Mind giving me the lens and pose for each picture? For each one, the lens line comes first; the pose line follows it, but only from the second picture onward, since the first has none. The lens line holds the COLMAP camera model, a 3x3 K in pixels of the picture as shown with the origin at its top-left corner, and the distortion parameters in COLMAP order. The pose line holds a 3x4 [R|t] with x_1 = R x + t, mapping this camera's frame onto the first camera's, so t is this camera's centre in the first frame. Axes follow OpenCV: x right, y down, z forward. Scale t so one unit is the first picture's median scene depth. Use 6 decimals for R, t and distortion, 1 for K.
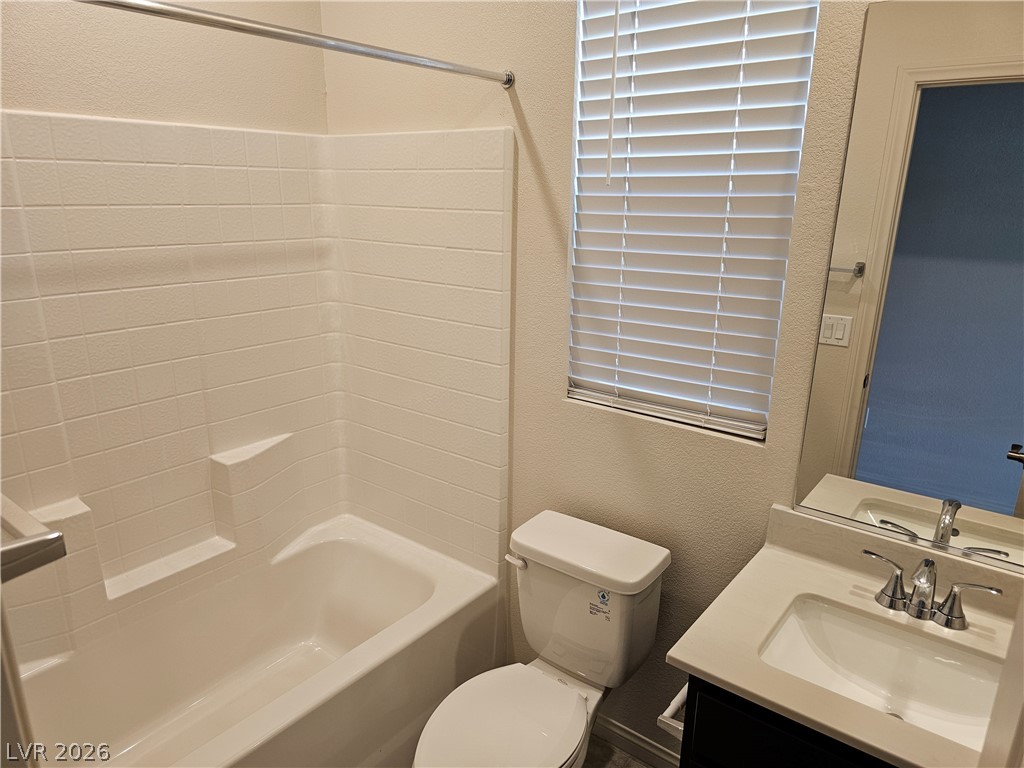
lens RADIAL K [[690.0, 0, 511.3], [0, 690.0, 387.7], [0, 0, 1]] dist [0.054427, -0.051787]
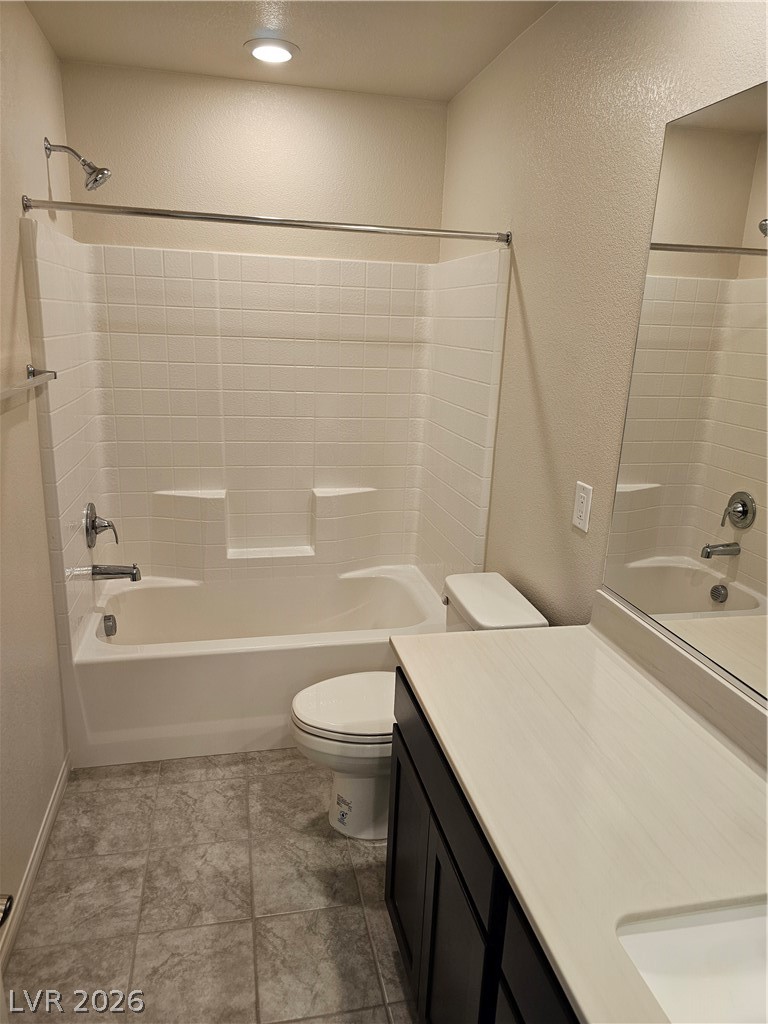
lens RADIAL K [[690.0, 0, 385.7], [0, 690.0, 510.8], [0, 0, 1]] dist [0.054427, -0.051787]
pose [[0.774126, 0.185241, -0.605322, 0.557462], [-0.201262, 0.978633, 0.042094, 0.052582], [0.600185, 0.089242, 0.794867, -0.038786]]
